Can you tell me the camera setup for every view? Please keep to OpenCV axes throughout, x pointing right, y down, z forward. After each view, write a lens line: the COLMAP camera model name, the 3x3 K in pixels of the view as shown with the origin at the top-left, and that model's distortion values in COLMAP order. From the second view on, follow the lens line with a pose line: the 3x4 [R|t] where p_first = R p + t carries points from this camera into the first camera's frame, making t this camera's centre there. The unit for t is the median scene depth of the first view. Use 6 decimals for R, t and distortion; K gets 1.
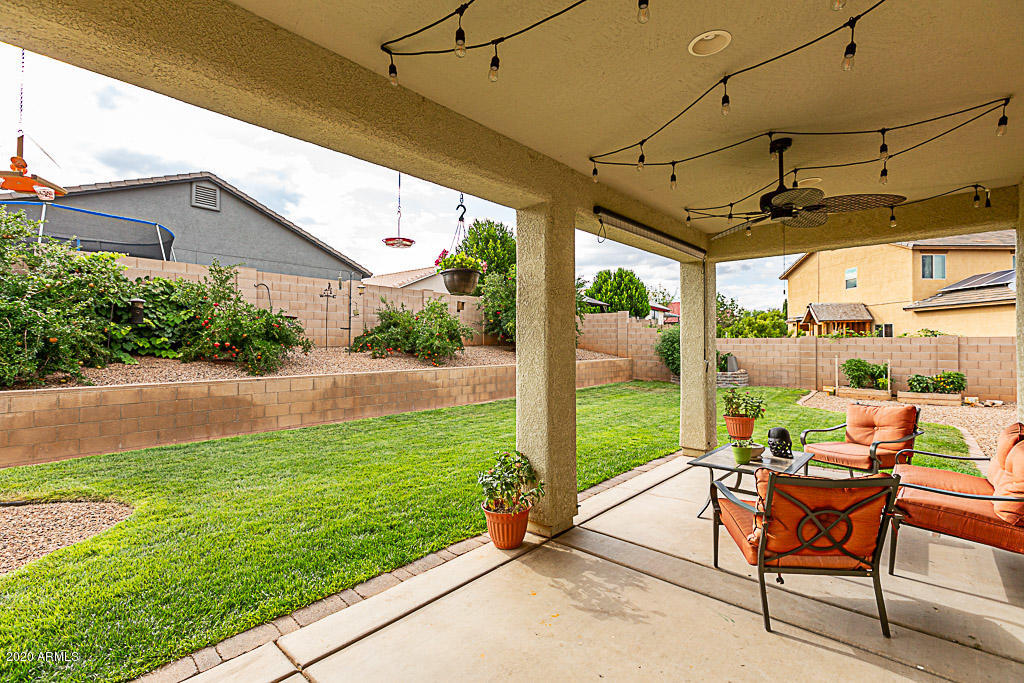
lens RADIAL K [[467.5, 0, 512.0], [0, 467.5, 341.5], [0, 0, 1]] dist [-0.007418, 0.000909]
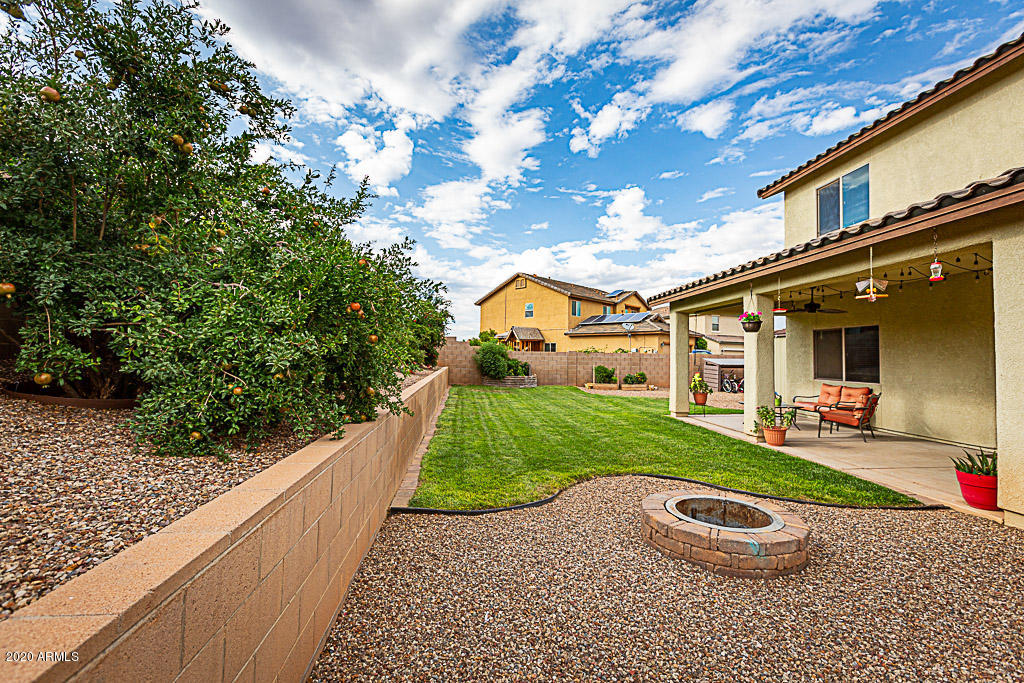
lens RADIAL K [[467.5, 0, 512.0], [0, 467.5, 341.5], [0, 0, 1]] dist [-0.007418, 0.000909]
pose [[0.686642, 0.032837, 0.726254, -0.625776], [-0.016576, 0.999427, -0.029517, 0.005715], [-0.726807, 0.008229, 0.686792, 0.088787]]
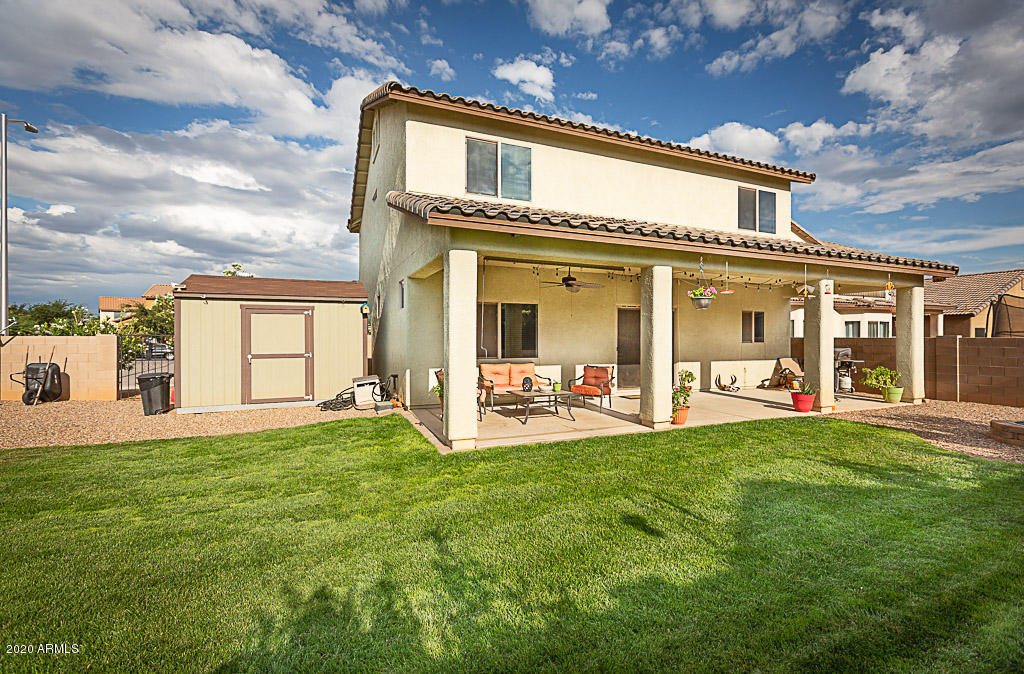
lens RADIAL K [[451.3, 0, 512.0], [0, 451.3, 337.0], [0, 0, 1]] dist [0.014540, 0.000075]
pose [[-0.908111, 0.000216, 0.418729, -0.051078], [-0.003060, 0.999970, -0.007152, 0.009806], [-0.418718, -0.007776, -0.908083, 0.811566]]
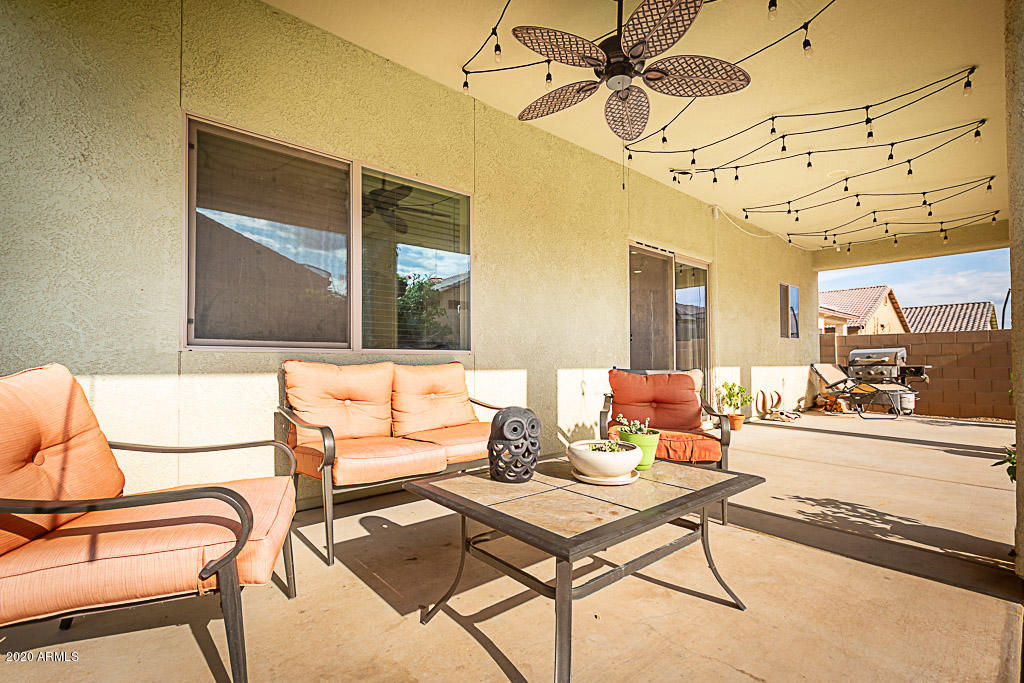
lens RADIAL K [[486.2, 0, 512.0], [0, 486.2, 341.5], [0, 0, 1]] dist [0.001191, 0.000408]
pose [[-0.993925, 0.004271, 0.109973, 0.154558], [-0.000652, 0.999001, -0.044687, 0.043850], [-0.110054, -0.044487, -0.992929, 0.415603]]
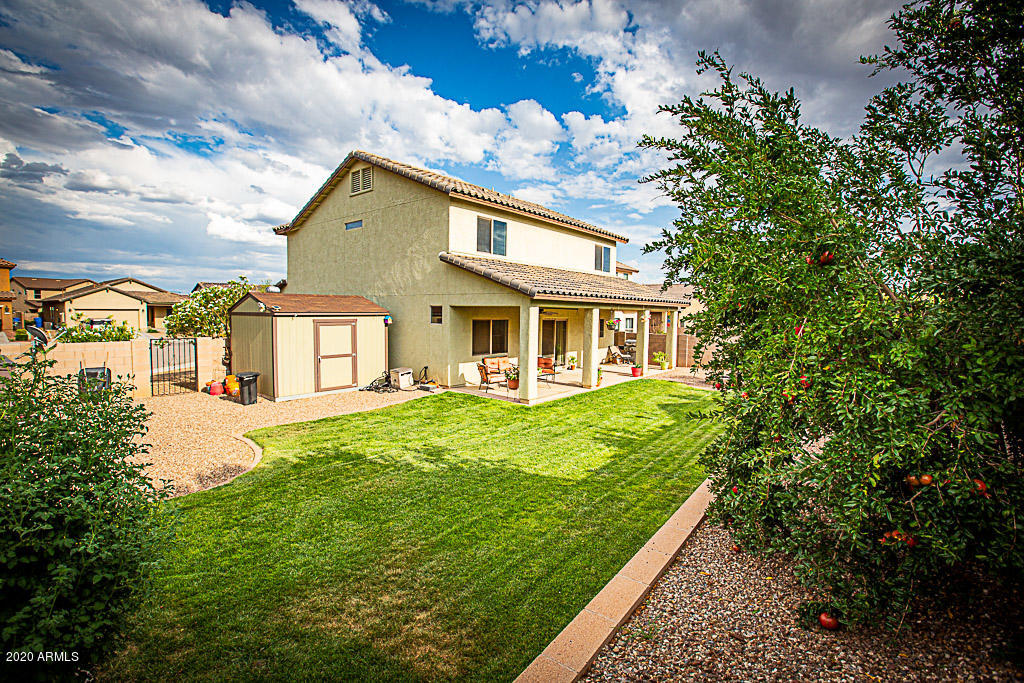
lens RADIAL K [[467.5, 0, 512.0], [0, 467.5, 341.5], [0, 0, 1]] dist [-0.007418, 0.000909]
pose [[-0.998704, -0.013846, -0.048982, 0.255305], [-0.016837, 0.997985, 0.061176, -0.064189], [0.048036, 0.061922, -0.996924, 1.341035]]
